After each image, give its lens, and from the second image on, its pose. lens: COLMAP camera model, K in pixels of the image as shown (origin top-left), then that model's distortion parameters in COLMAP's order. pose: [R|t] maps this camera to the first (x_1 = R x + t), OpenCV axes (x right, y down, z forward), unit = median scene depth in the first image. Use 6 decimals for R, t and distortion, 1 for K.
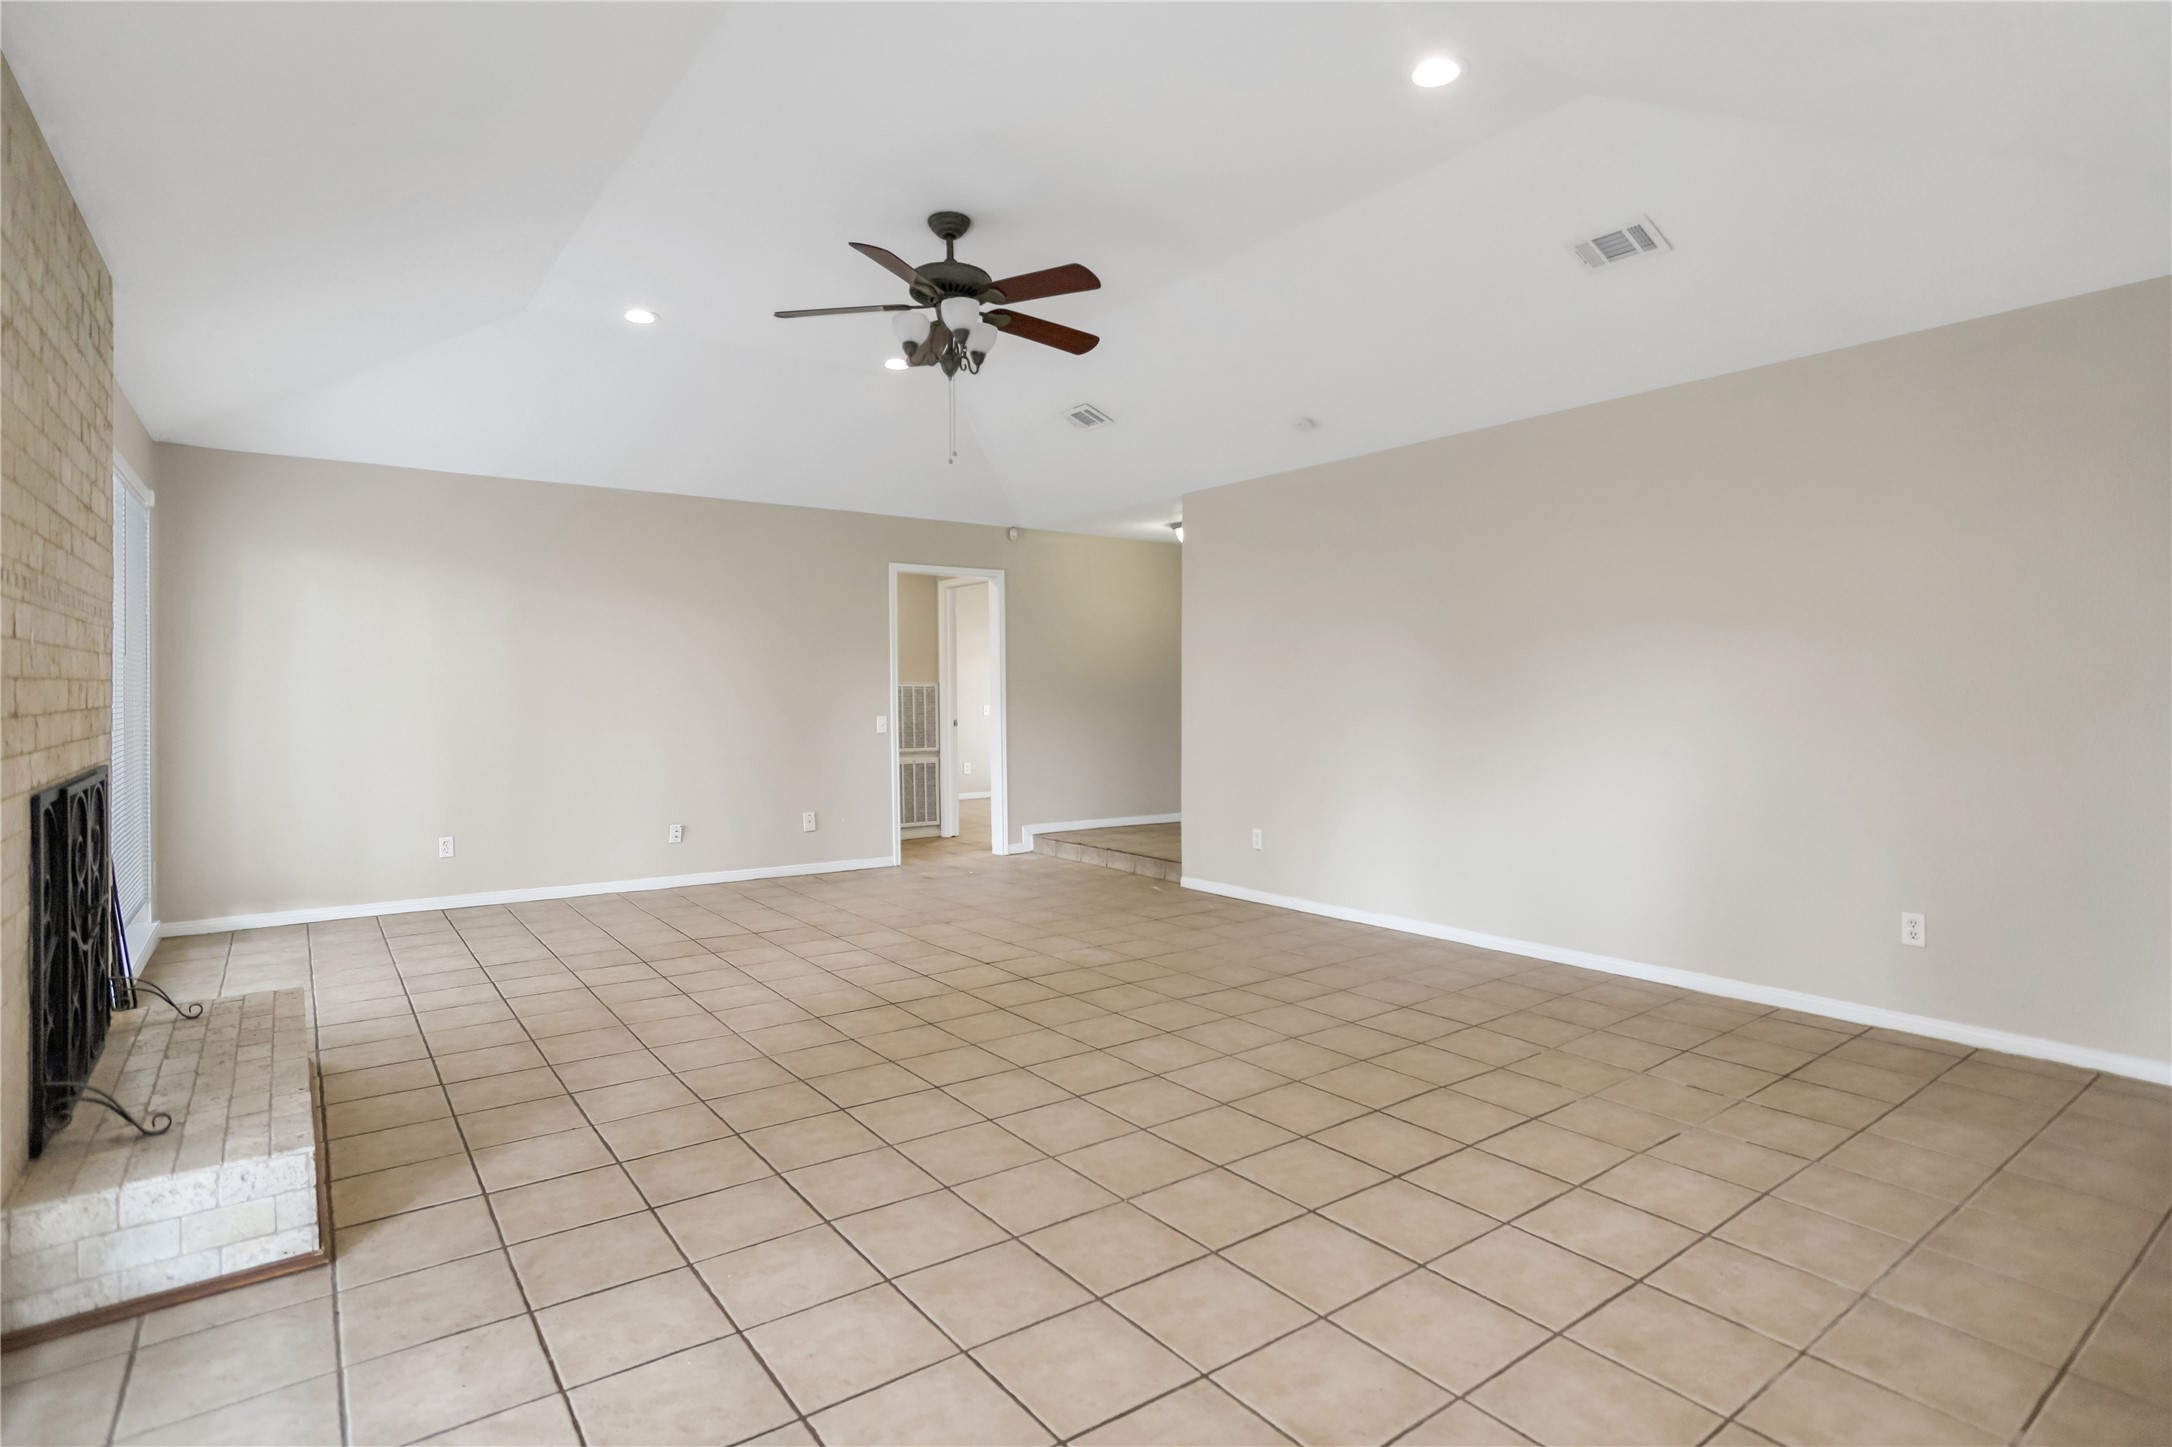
lens RADIAL K [[1070.9, 0, 1086.0], [0, 1070.9, 723.5], [0, 0, 1]] dist [-0.043907, 0.020161]
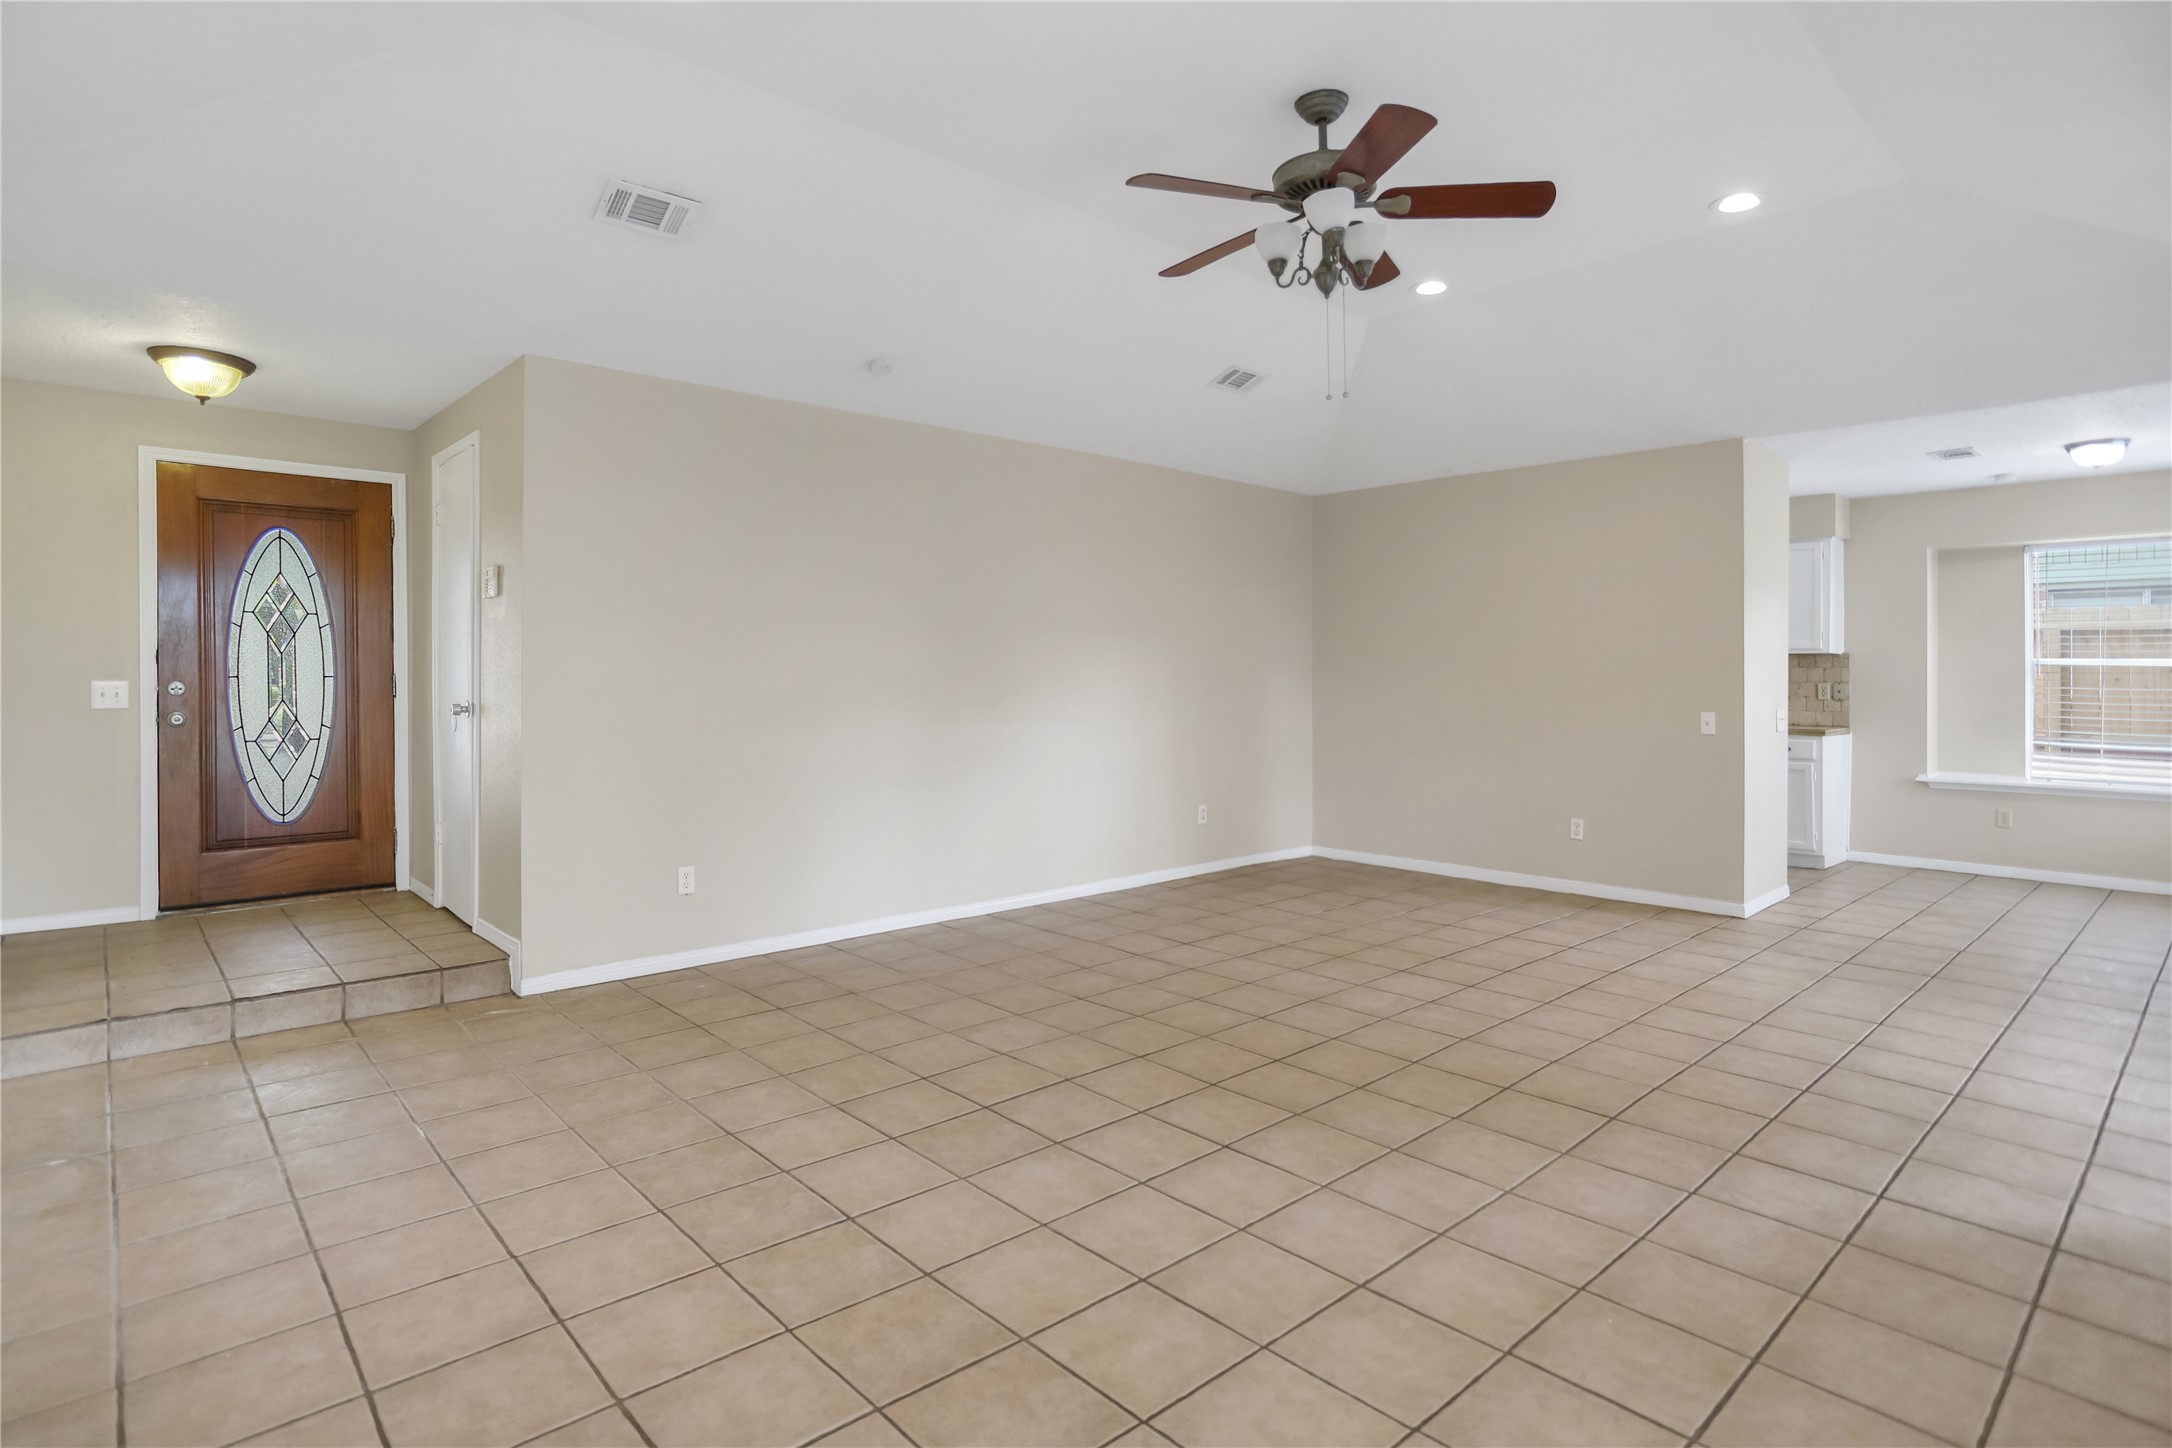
lens RADIAL K [[1070.9, 0, 1086.0], [0, 1070.9, 724.0], [0, 0, 1]] dist [-0.043907, 0.020161]
pose [[-0.071733, -0.040347, 0.996608, -1.048455], [0.039105, 0.998300, 0.043230, -0.042797], [-0.996657, 0.042073, -0.070033, 1.421090]]
